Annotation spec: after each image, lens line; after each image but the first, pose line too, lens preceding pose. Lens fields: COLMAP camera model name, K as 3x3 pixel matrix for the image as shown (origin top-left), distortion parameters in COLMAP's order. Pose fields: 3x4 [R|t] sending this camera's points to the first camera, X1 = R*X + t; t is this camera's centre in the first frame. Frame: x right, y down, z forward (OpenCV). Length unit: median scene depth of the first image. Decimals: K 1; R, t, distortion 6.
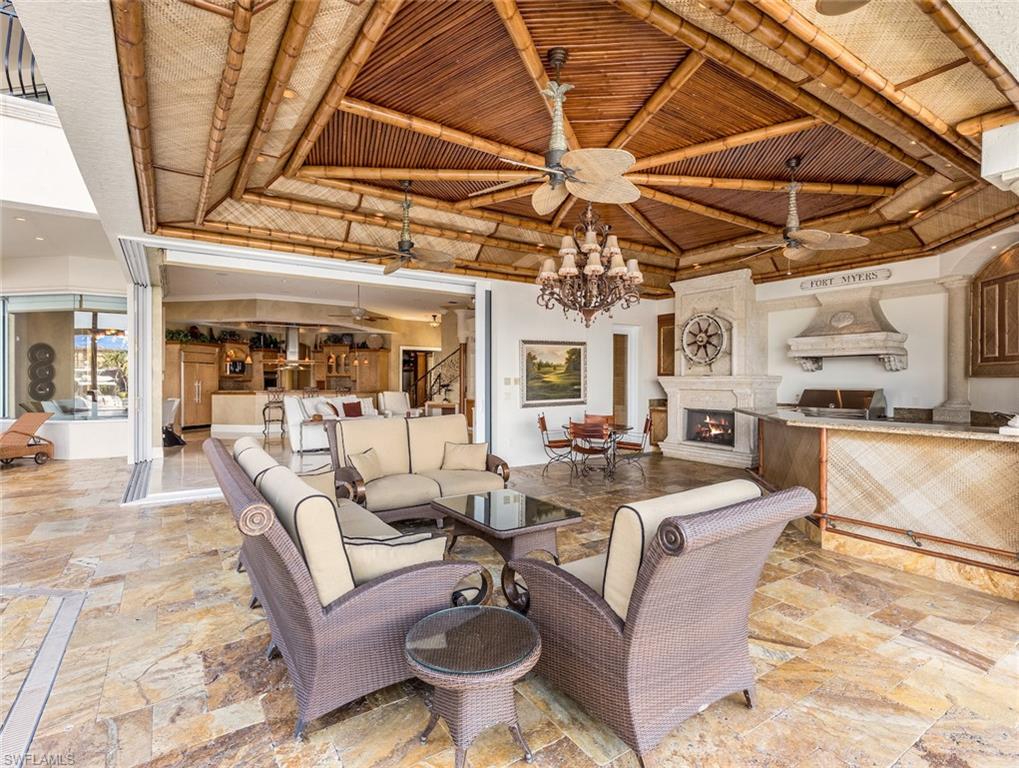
lens RADIAL K [[520.5, 0, 508.5], [0, 520.5, 382.2], [0, 0, 1]] dist [0.000853, -0.000883]
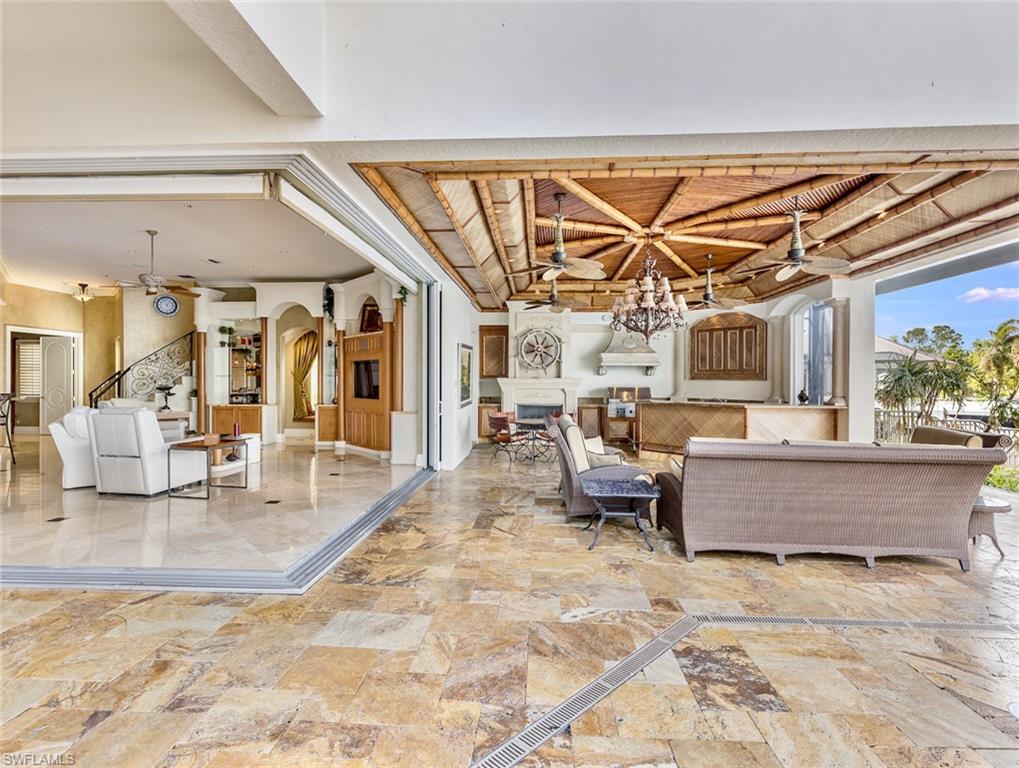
lens RADIAL K [[520.5, 0, 509.3], [0, 520.5, 382.2], [0, 0, 1]] dist [0.000853, -0.000883]
pose [[0.608698, -0.008345, 0.793358, -1.127022], [-0.000007, 0.999945, 0.010523, -0.023342], [-0.793402, -0.006411, 0.608665, 0.434584]]
